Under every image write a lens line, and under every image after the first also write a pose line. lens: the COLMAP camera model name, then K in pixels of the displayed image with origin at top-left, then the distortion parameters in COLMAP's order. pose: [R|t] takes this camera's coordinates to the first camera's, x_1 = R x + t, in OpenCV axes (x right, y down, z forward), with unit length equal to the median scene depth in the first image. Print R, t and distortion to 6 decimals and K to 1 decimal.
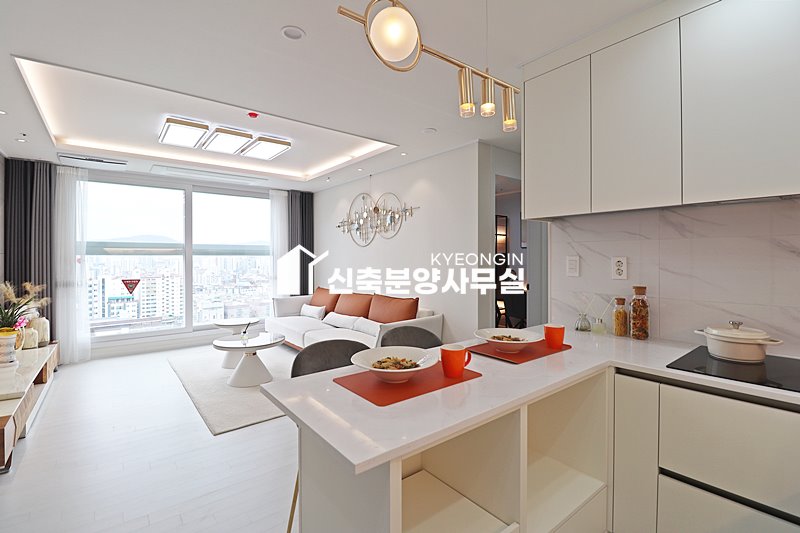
lens RADIAL K [[367.6, 0, 397.1], [0, 367.6, 255.3], [0, 0, 1]] dist [-0.011018, -0.000306]
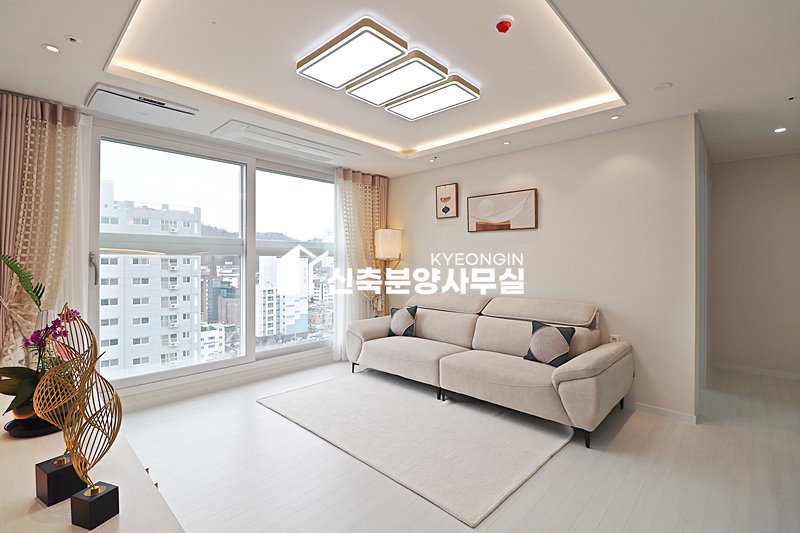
lens RADIAL K [[371.5, 0, 400.0], [0, 371.5, 258.5], [0, 0, 1]] dist [-0.000767, -0.010627]
pose [[0.988836, 0.000456, 0.149010, -0.477869], [0.000257, 0.999989, -0.004764, 0.011491], [-0.149011, 0.004750, 0.988824, 0.289129]]
